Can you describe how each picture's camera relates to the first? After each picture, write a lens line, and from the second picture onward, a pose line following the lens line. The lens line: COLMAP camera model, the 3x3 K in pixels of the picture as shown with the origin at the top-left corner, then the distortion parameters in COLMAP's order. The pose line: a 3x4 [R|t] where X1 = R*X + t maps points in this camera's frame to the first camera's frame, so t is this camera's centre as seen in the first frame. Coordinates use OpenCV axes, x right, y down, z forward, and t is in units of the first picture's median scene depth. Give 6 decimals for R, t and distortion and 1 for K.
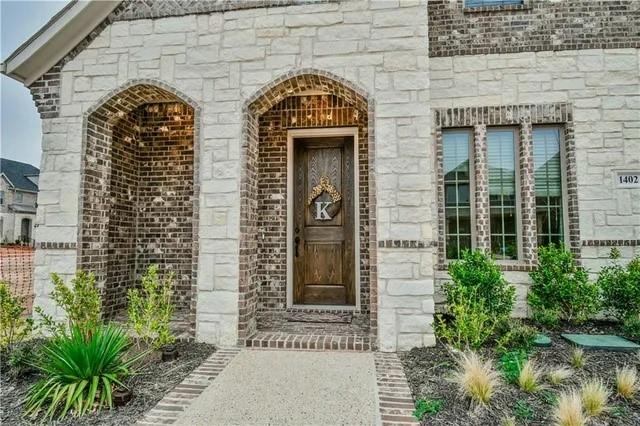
lens RADIAL K [[719.8, 0, 322.9], [0, 719.8, 214.2], [0, 0, 1]] dist [0.027875, 0.000000]
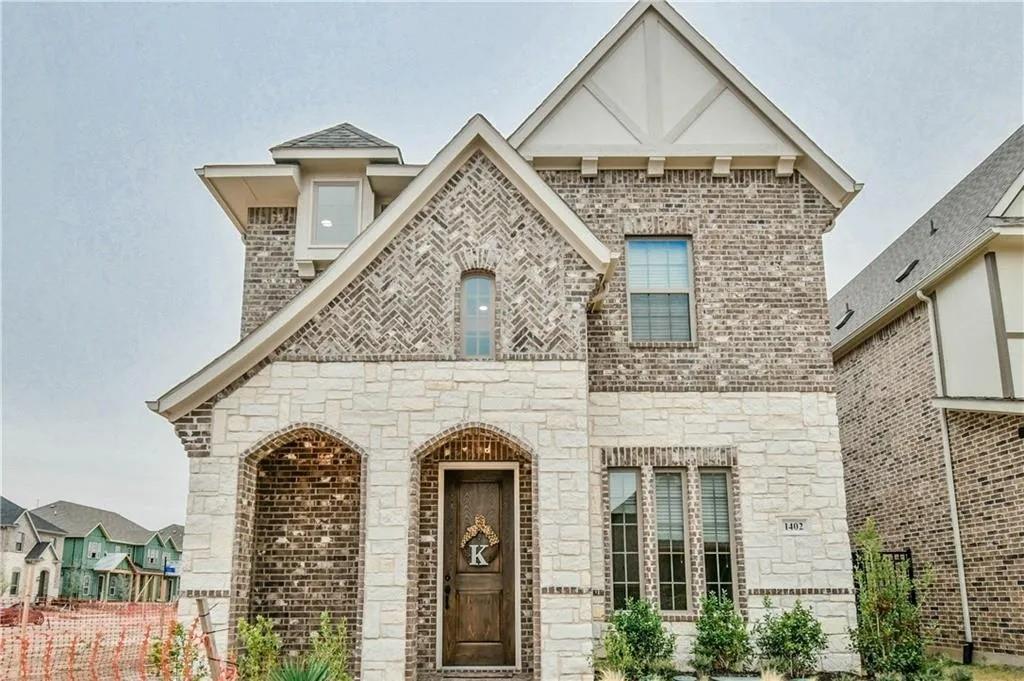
lens RADIAL K [[1151.7, 0, 514.0], [0, 1151.7, 339.2], [0, 0, 1]] dist [0.027875, 0.000000]
pose [[0.998479, 0.014357, 0.053230, -0.044214], [-0.004439, 0.983301, -0.181933, -0.010165], [-0.054953, 0.181420, 0.981869, -0.545111]]
